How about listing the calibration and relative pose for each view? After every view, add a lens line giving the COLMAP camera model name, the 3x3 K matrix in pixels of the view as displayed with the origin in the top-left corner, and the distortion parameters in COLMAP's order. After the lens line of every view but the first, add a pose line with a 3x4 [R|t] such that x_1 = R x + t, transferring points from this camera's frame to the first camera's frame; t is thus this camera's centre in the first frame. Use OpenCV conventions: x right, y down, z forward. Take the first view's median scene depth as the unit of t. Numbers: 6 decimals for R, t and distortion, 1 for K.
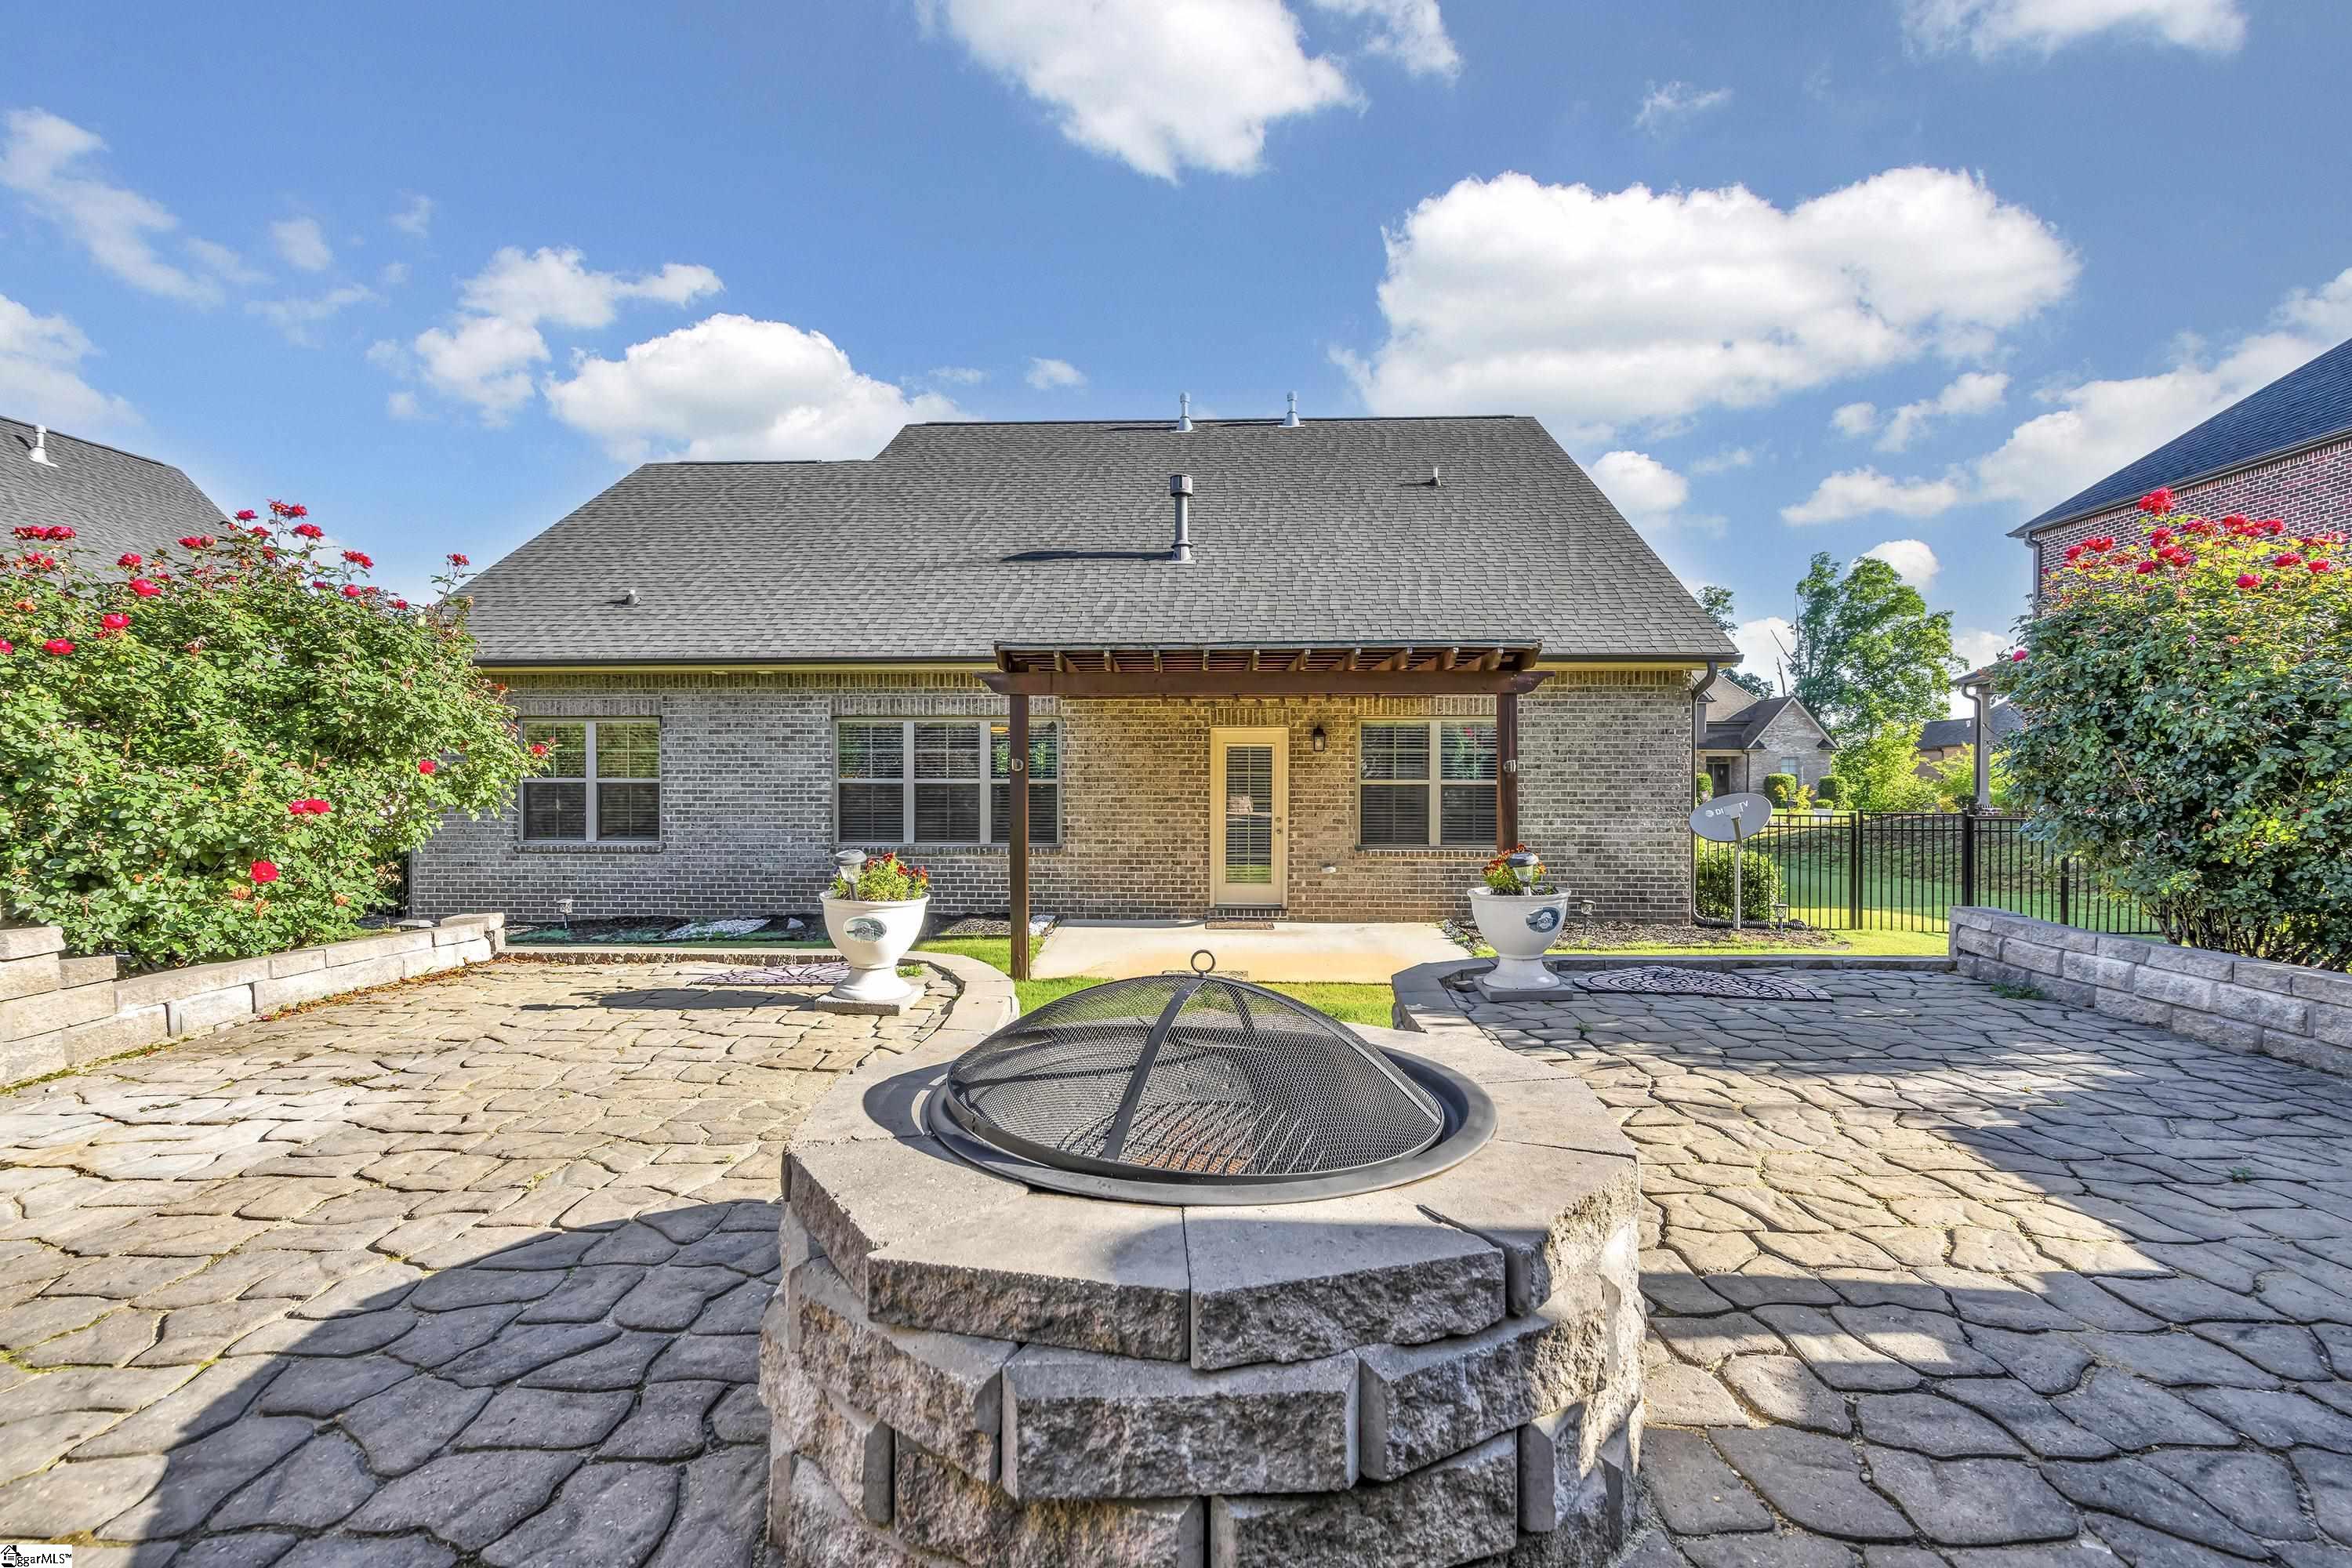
lens RADIAL K [[1069.0, 0, 1173.6], [0, 1069.0, 782.4], [0, 0, 1]] dist [-0.012652, -0.000224]
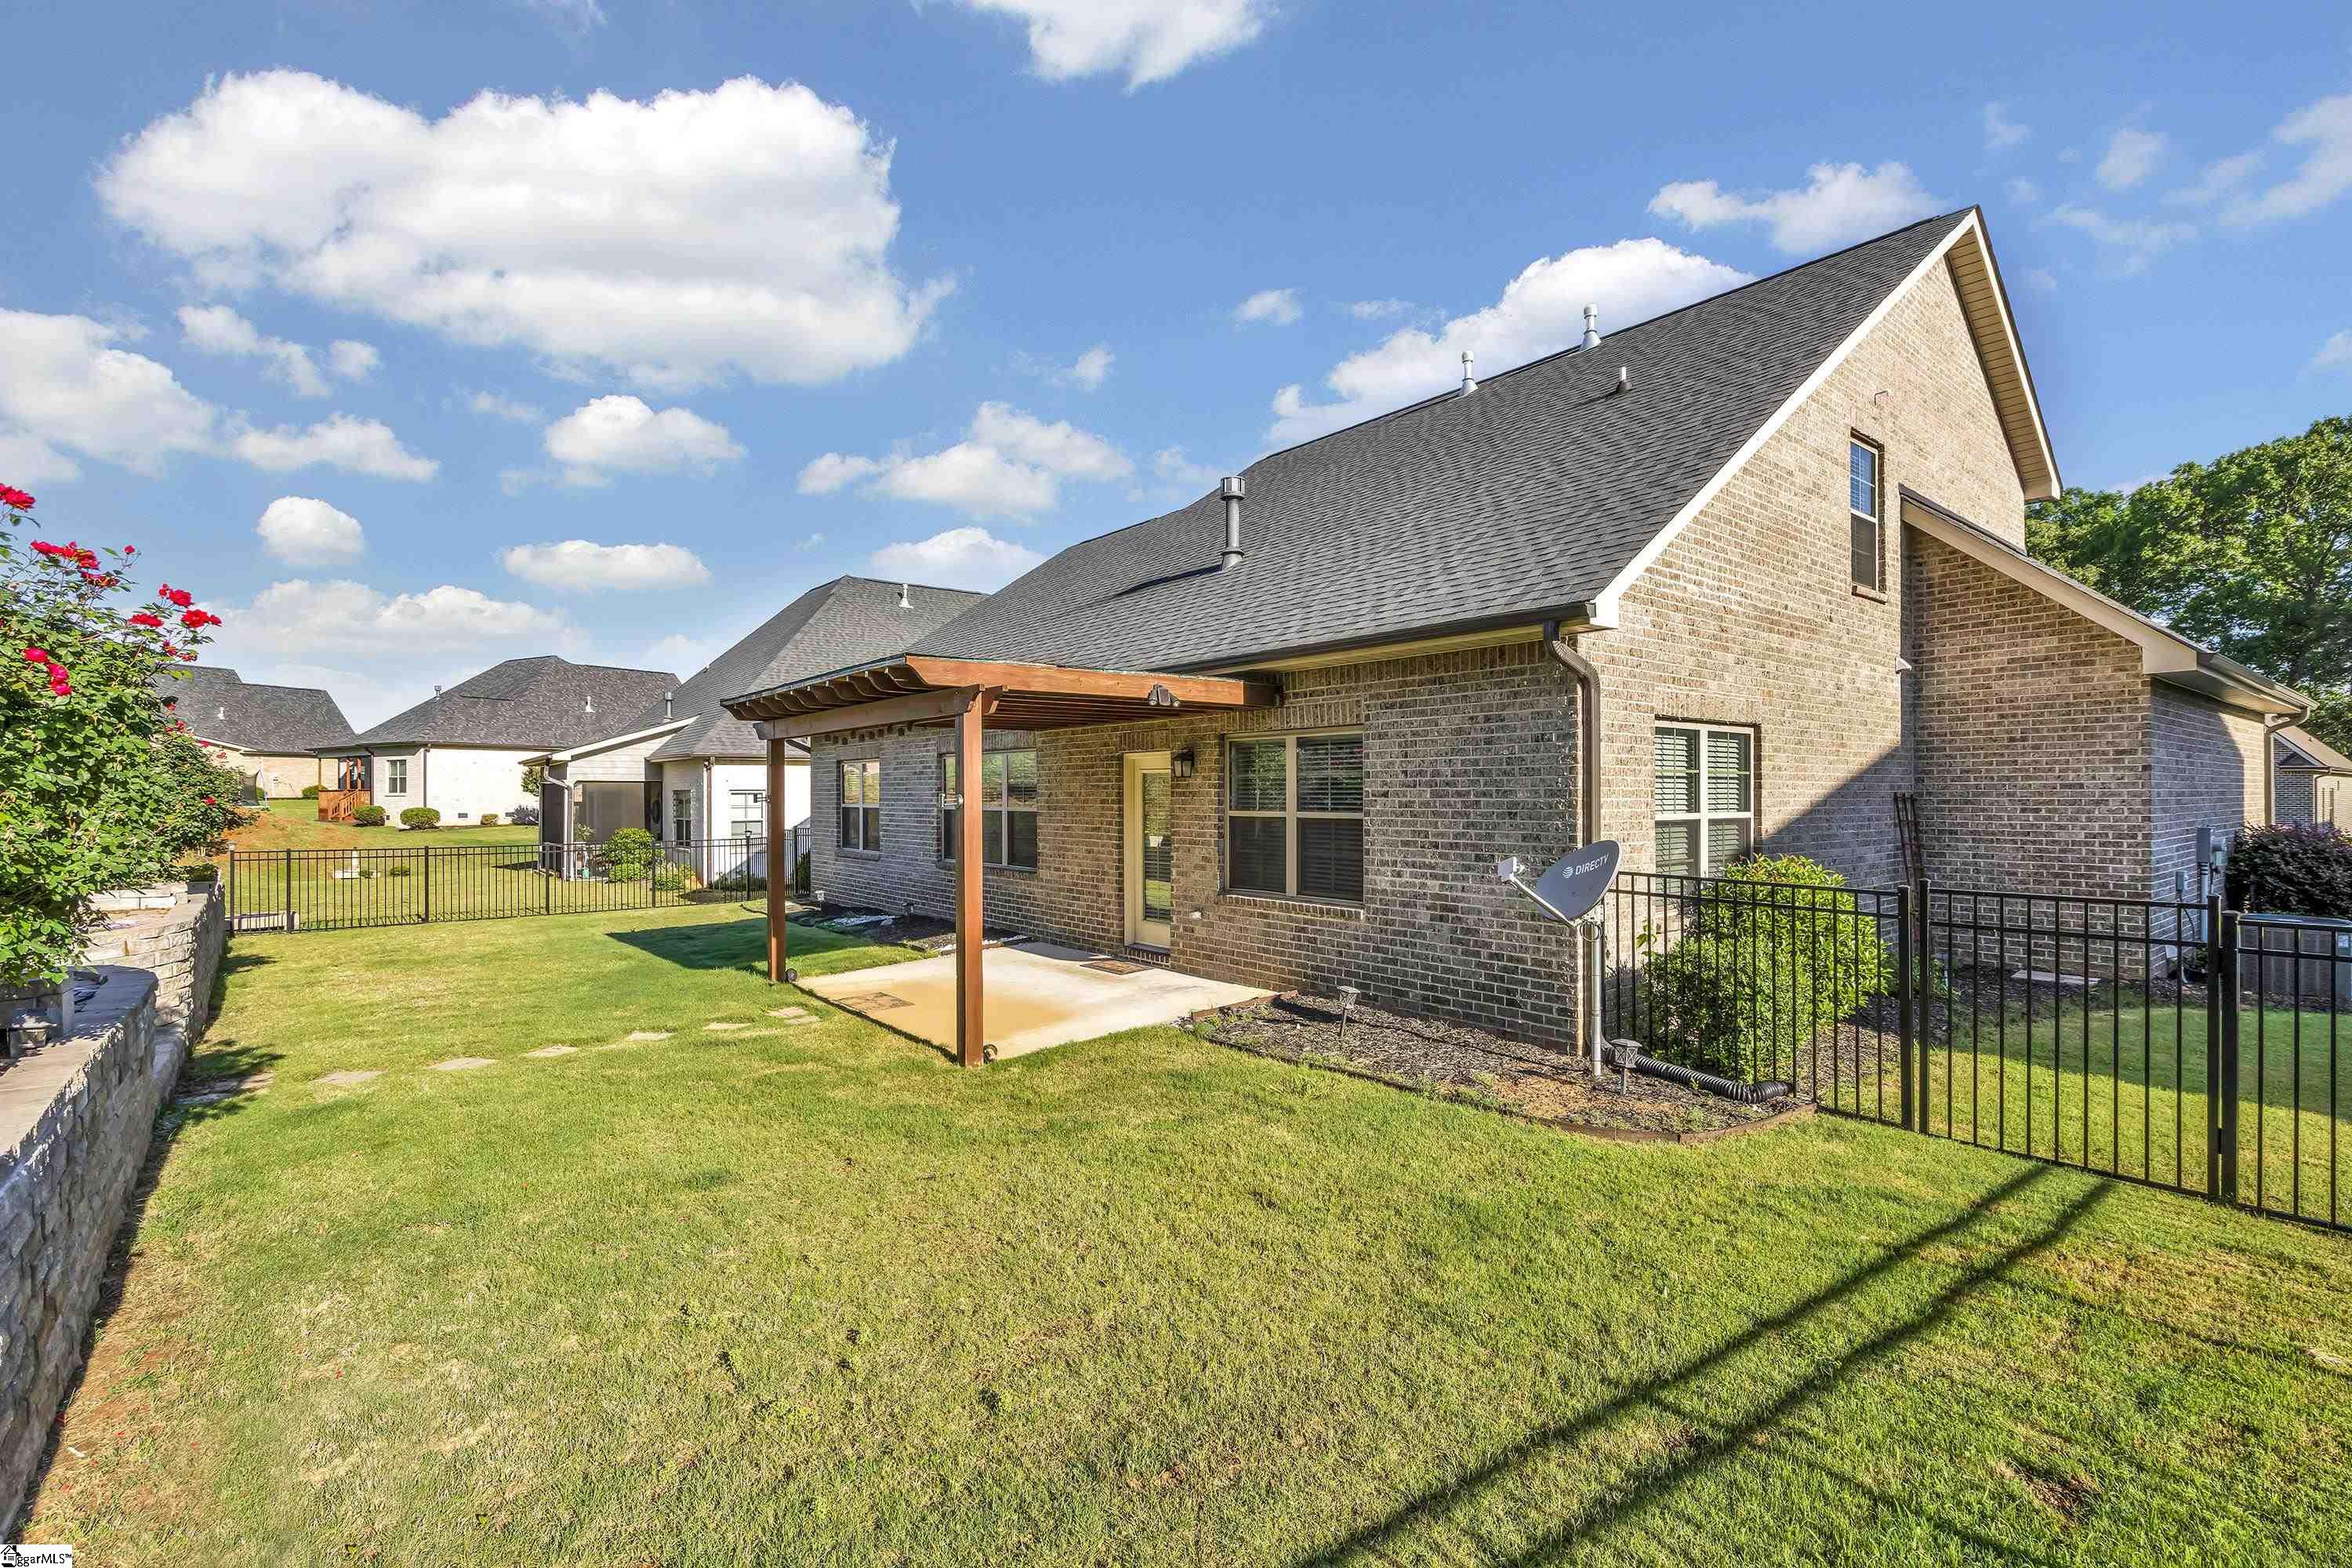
lens RADIAL K [[1069.0, 0, 1174.3], [0, 1069.0, 793.2], [0, 0, 1]] dist [-0.012652, -0.000224]
pose [[0.650506, -0.003861, -0.759491, 0.784453], [-0.001402, 0.999979, -0.006284, -0.010844], [0.759499, 0.005152, 0.650488, 0.424918]]
